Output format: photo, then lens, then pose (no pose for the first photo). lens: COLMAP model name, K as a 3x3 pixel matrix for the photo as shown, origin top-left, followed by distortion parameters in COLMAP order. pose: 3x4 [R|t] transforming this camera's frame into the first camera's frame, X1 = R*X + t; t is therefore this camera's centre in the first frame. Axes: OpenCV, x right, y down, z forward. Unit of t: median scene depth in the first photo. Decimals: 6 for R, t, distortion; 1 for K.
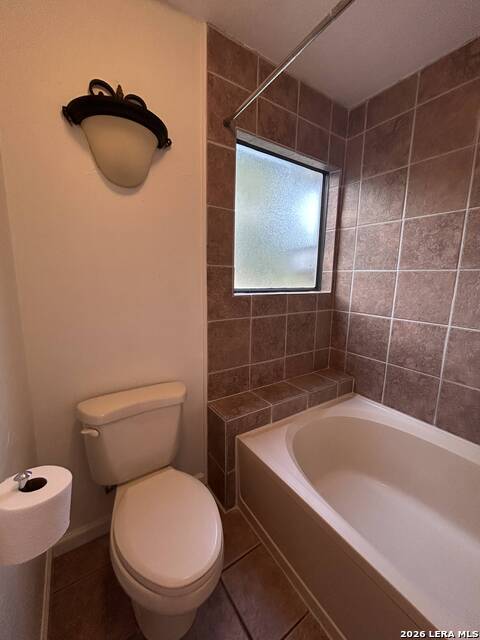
lens RADIAL K [[258.9, 0, 241.5], [0, 258.9, 318.5], [0, 0, 1]] dist [0.002485, -0.000375]
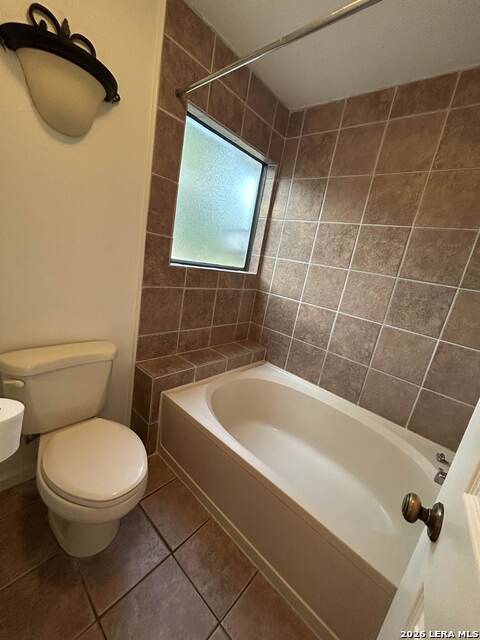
lens RADIAL K [[258.9, 0, 239.3], [0, 258.9, 318.1], [0, 0, 1]] dist [0.002485, -0.000375]
pose [[0.957686, 0.083985, 0.275288, -0.031076], [-0.110208, 0.990587, 0.081185, 0.008933], [-0.265879, -0.108089, 0.957928, -0.115301]]
